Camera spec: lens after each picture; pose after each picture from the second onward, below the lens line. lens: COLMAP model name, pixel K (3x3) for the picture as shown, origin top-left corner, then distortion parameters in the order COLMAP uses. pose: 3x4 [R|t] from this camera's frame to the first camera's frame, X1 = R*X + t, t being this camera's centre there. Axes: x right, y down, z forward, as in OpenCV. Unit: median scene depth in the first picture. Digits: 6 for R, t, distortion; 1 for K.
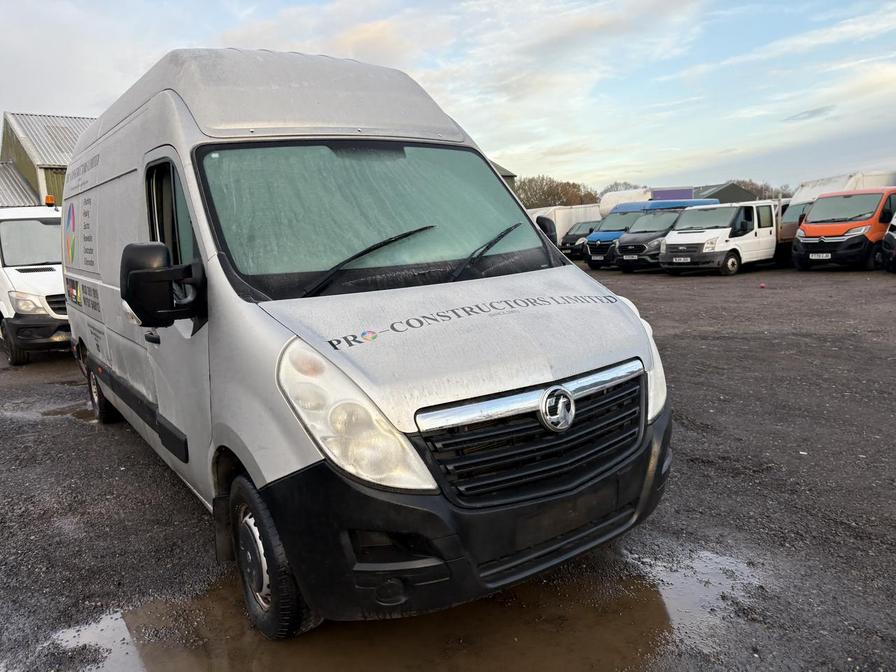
lens RADIAL K [[672.0, 0, 452.0], [0, 672.0, 336.3], [0, 0, 1]] dist [0.041772, -0.009832]
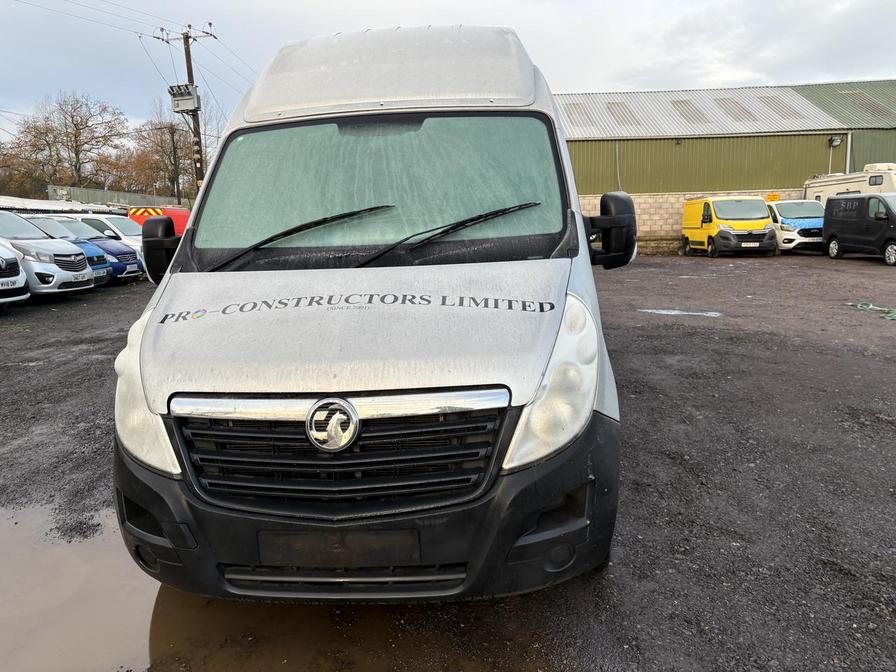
lens RADIAL K [[672.0, 0, 452.1], [0, 672.0, 328.6], [0, 0, 1]] dist [0.041772, -0.009832]
pose [[0.778397, 0.134406, -0.613216, 0.745705], [-0.110074, 0.990900, 0.077463, -0.093279], [0.618047, 0.007202, 0.786108, 0.391885]]
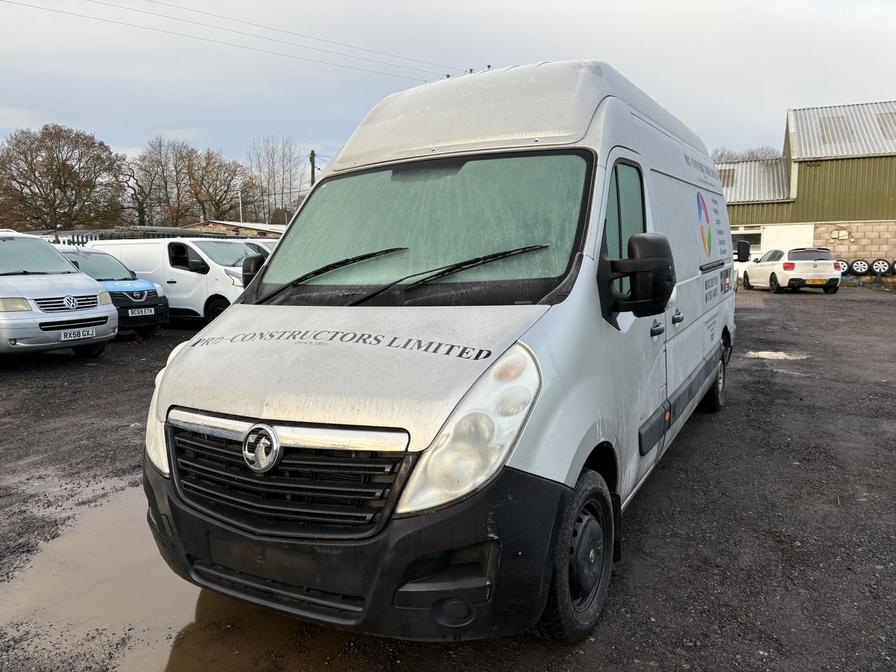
lens RADIAL K [[672.0, 0, 455.2], [0, 672.0, 342.3], [0, 0, 1]] dist [0.041772, -0.009832]
pose [[0.463743, 0.162057, -0.871022, 1.039009], [-0.139447, 0.984226, 0.108876, -0.174517], [0.874927, 0.070971, 0.479026, 0.727842]]
